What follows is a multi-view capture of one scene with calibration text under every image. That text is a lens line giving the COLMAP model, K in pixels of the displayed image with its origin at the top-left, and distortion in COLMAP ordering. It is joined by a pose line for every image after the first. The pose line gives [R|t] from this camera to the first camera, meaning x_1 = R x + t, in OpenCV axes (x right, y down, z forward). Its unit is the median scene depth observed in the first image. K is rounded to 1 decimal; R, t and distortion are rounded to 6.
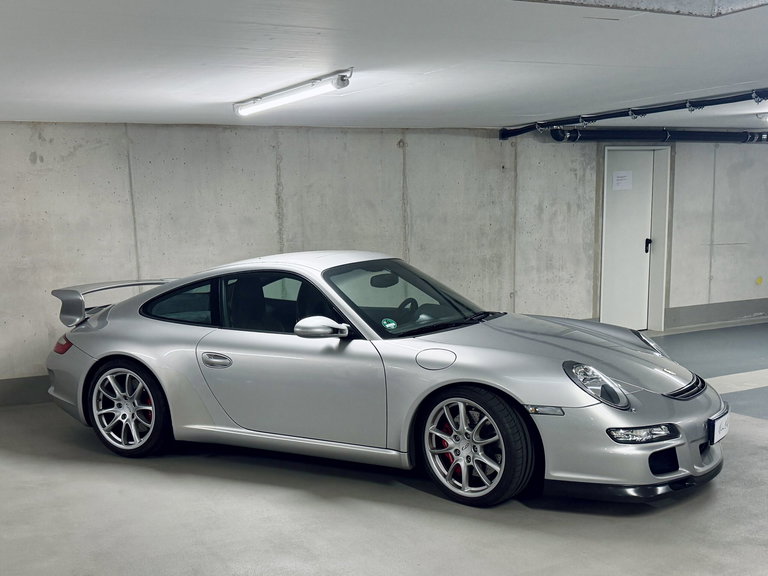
lens RADIAL K [[838.7, 0, 339.3], [0, 838.7, 360.8], [0, 0, 1]] dist [0.177448, -0.394331]
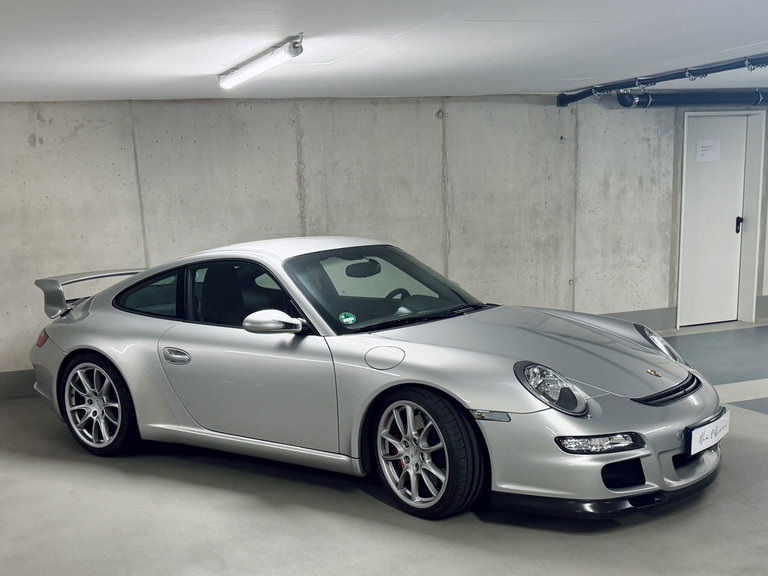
lens RADIAL K [[895.0, 0, 348.5], [0, 895.0, 397.8], [0, 0, 1]] dist [0.190117, -0.471073]
pose [[0.993322, 0.012148, -0.114734, 0.103528], [-0.006152, 0.998604, 0.052467, -0.005118], [0.115211, -0.051411, 0.992010, 0.014904]]
